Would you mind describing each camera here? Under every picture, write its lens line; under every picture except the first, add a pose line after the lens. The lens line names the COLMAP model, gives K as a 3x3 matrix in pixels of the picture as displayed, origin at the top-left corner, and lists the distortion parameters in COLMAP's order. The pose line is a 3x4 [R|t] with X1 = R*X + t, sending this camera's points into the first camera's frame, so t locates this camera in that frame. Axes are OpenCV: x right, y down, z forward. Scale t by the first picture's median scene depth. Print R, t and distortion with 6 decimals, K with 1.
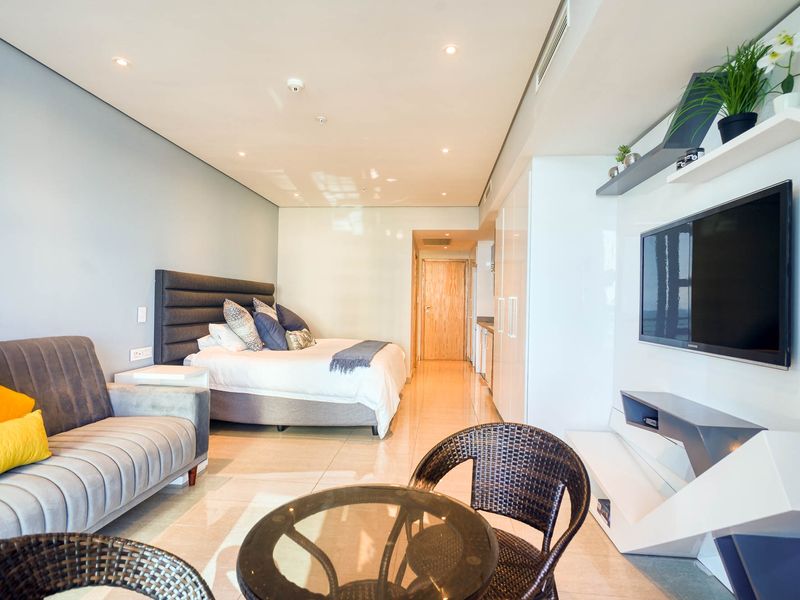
lens RADIAL K [[426.2, 0, 392.6], [0, 426.2, 286.1], [0, 0, 1]] dist [-0.004102, 0.003937]
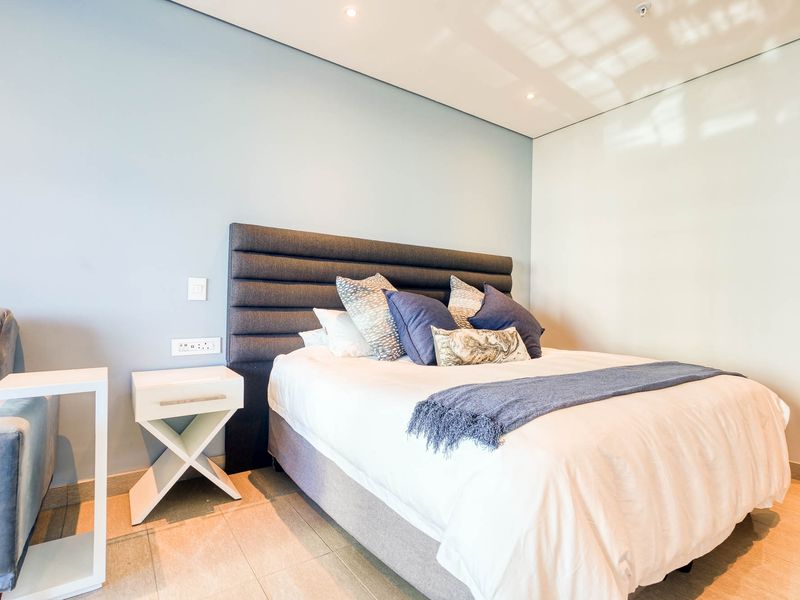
lens RADIAL K [[426.2, 0, 384.8], [0, 426.2, 296.7], [0, 0, 1]] dist [-0.004102, 0.003937]
pose [[0.655402, -0.017154, -0.755086, 0.110711], [0.022154, 0.999749, -0.003484, 0.080630], [0.754956, -0.014445, 0.655617, 0.712503]]
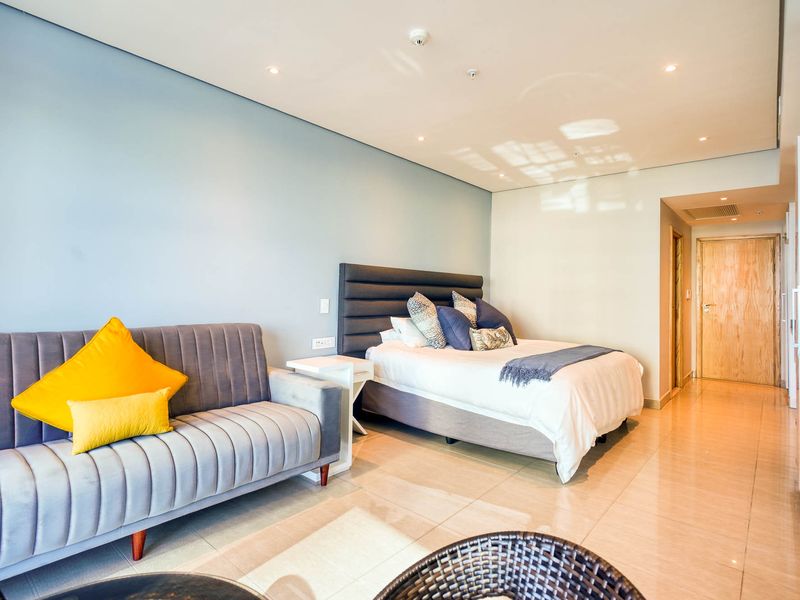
lens RADIAL K [[426.2, 0, 386.0], [0, 426.2, 275.1], [0, 0, 1]] dist [-0.004102, 0.003937]
pose [[0.807208, -0.025193, -0.589729, 0.151444], [0.016116, 0.999657, -0.020646, 0.012890], [0.590047, 0.007161, 0.807337, 0.212152]]
